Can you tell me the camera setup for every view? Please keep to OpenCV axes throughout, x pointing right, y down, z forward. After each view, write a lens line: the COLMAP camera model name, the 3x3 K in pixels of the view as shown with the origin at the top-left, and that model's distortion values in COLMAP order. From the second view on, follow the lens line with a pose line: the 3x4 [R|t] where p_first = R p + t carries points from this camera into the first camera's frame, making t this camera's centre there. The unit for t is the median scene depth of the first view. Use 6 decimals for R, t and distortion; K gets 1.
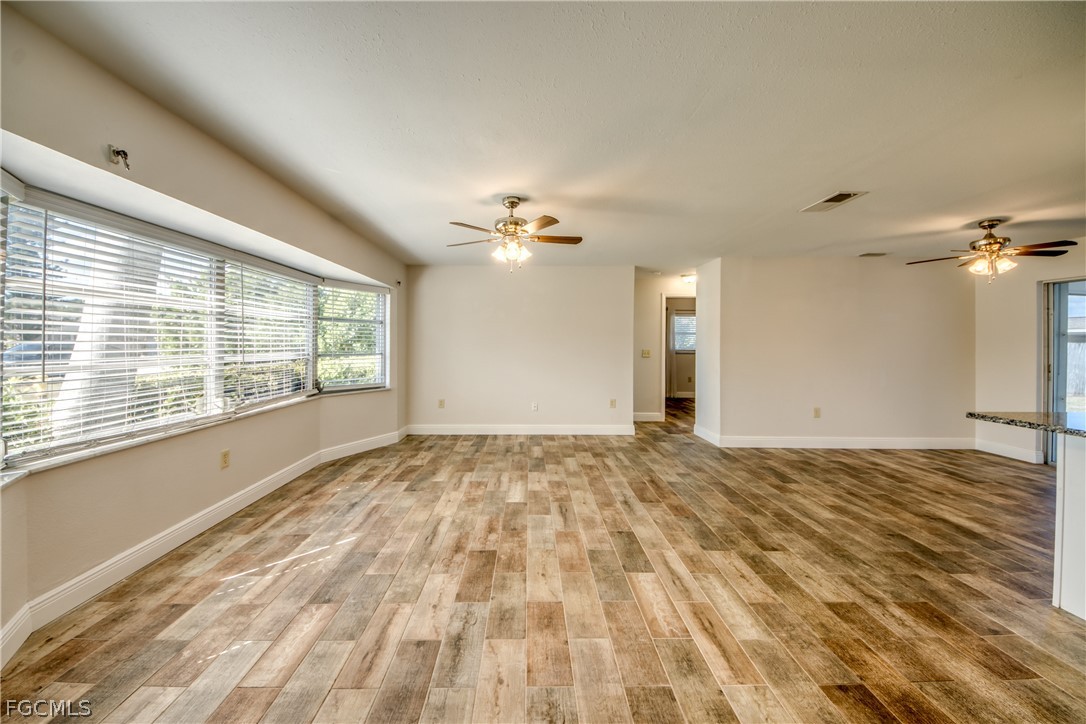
lens RADIAL K [[431.8, 0, 540.4], [0, 431.8, 345.5], [0, 0, 1]] dist [0.058607, -0.041007]
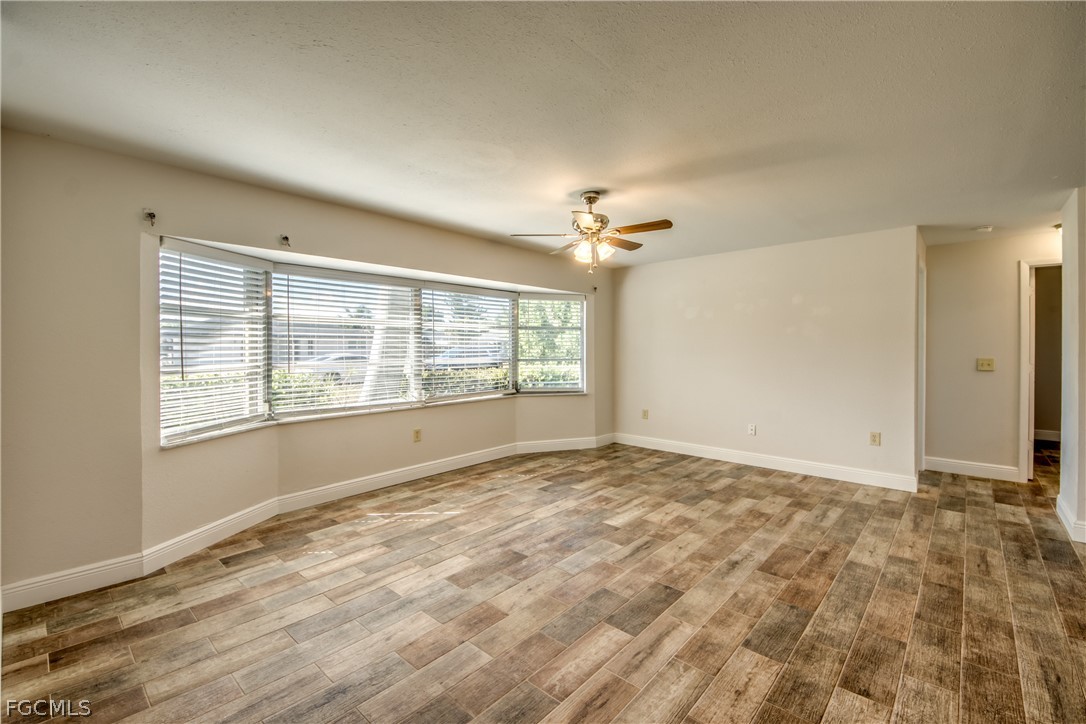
lens RADIAL K [[480.0, 0, 533.7], [0, 480.0, 354.2], [0, 0, 1]] dist [0.039950, -0.029551]
pose [[0.716578, 0.006037, -0.697481, 0.583360], [0.000514, 0.999958, 0.009183, -0.006510], [0.697507, -0.006939, 0.716545, 0.184429]]
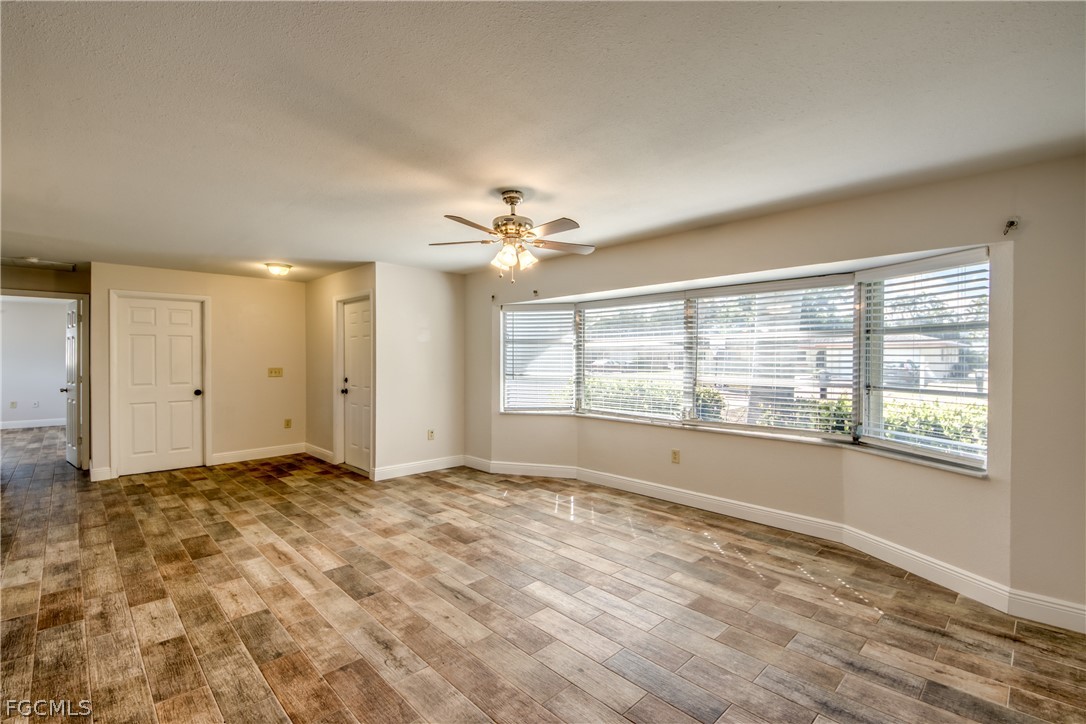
lens RADIAL K [[480.0, 0, 533.7], [0, 480.0, 354.2], [0, 0, 1]] dist [0.039950, -0.029551]
pose [[-0.750817, -0.008415, -0.660457, 0.533469], [-0.006534, 0.999965, -0.005313, -0.030603], [0.660478, 0.000326, -0.750845, 1.791568]]
